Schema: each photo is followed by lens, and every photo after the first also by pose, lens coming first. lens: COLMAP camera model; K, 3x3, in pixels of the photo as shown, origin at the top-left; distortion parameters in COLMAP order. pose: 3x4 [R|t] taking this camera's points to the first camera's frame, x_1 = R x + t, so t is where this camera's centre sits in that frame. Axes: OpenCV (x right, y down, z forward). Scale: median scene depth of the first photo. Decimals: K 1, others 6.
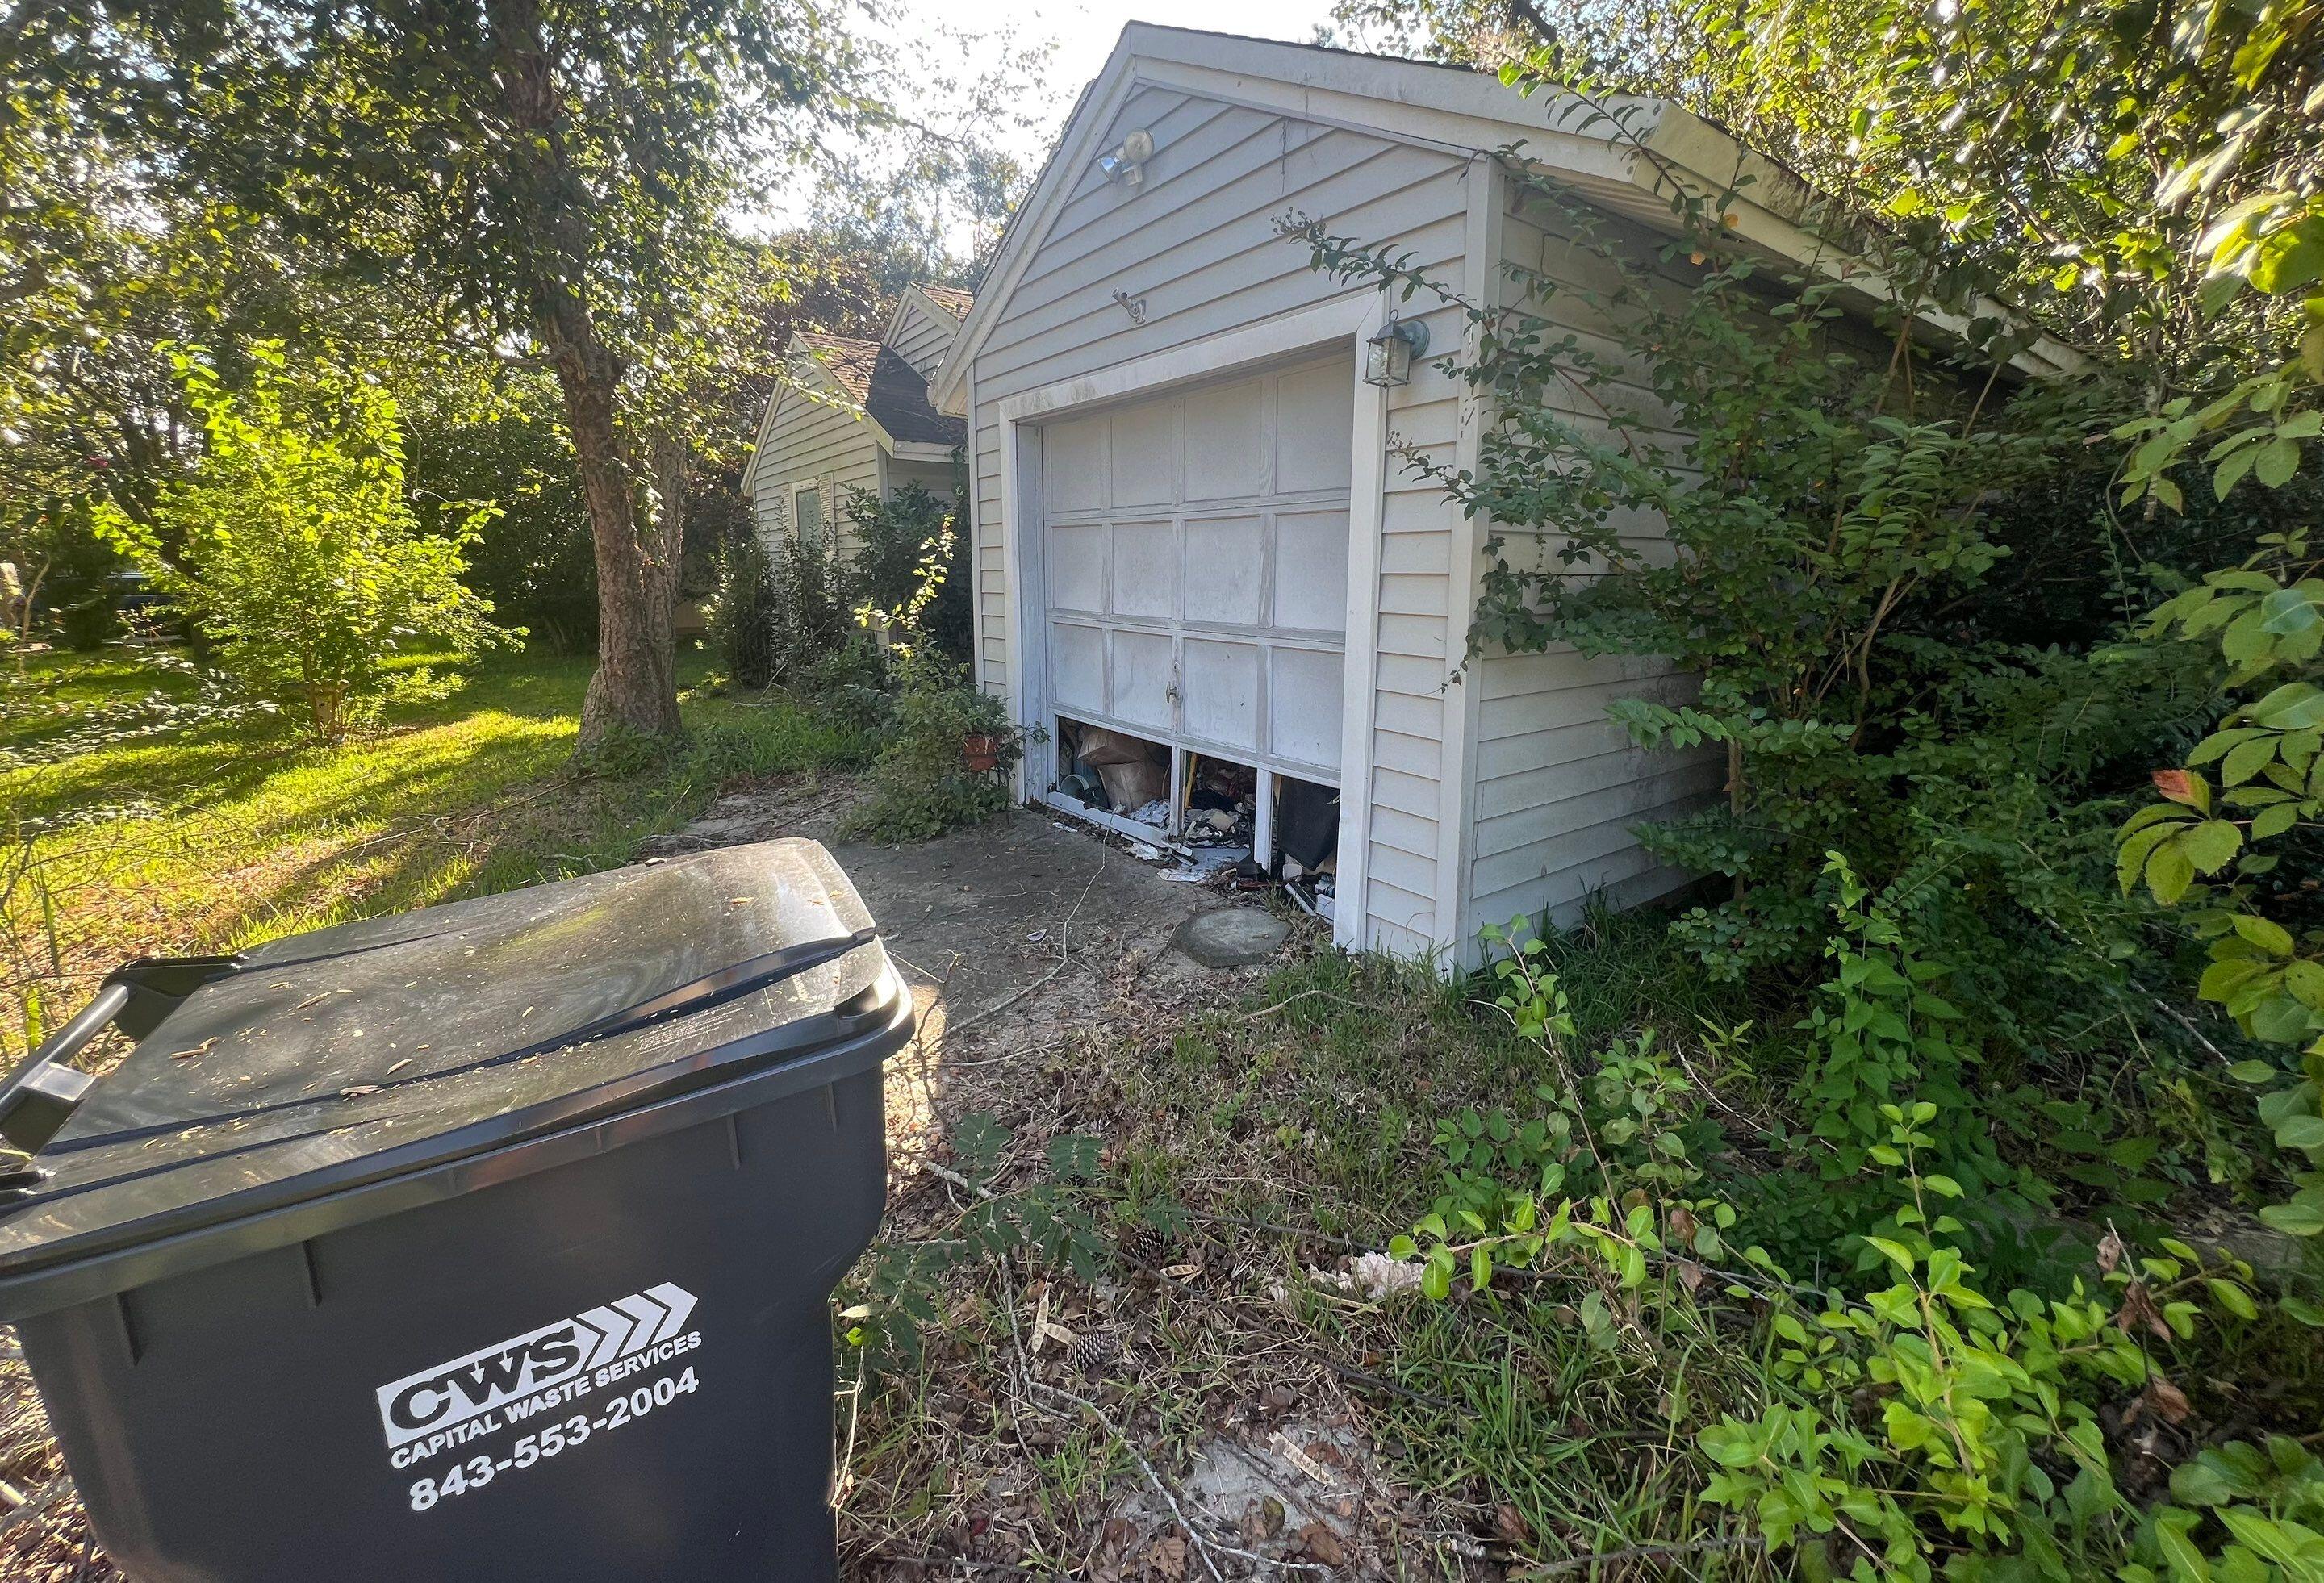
lens RADIAL K [[926.6, 0, 1150.6], [0, 926.6, 708.1], [0, 0, 1]] dist [-0.013816, -0.000112]
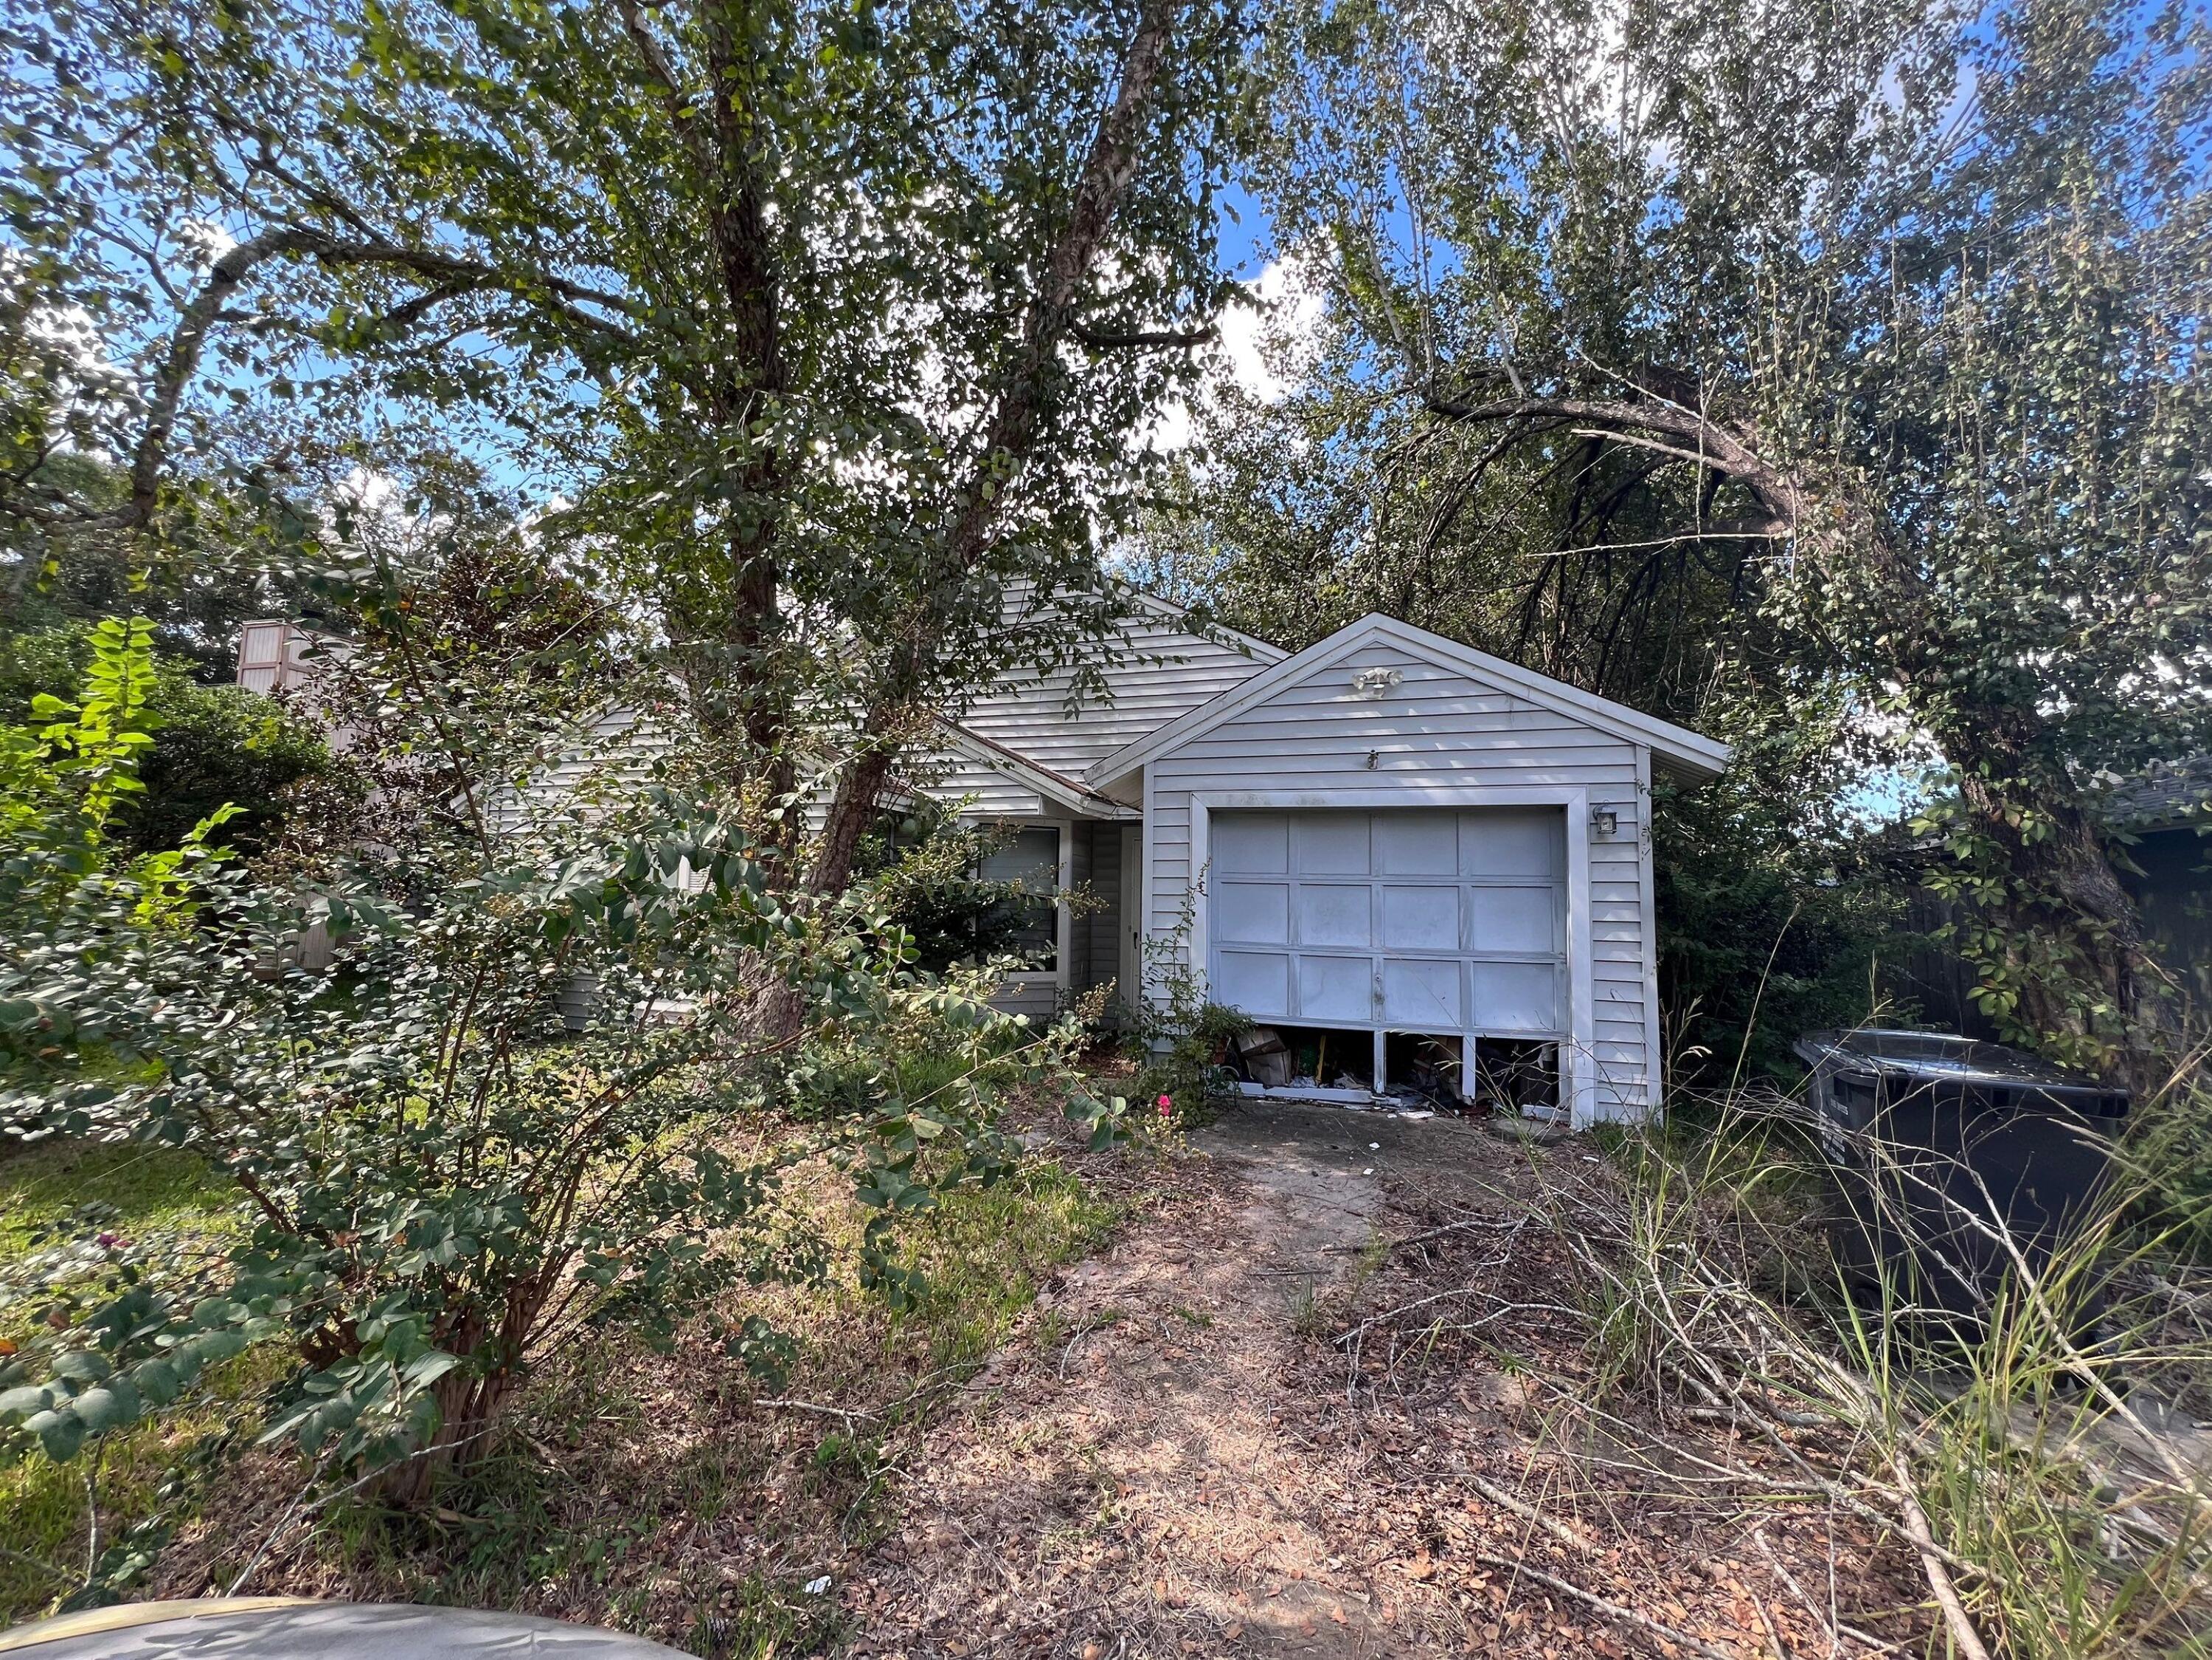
lens RADIAL K [[886.4, 0, 1093.0], [0, 886.4, 824.1], [0, 0, 1]] dist [-0.001077, 0.000642]
pose [[0.805990, 0.070617, 0.587702, -1.286800], [0.072580, 0.973576, -0.216521, -0.008156], [-0.587463, 0.217169, 0.779567, 0.062825]]
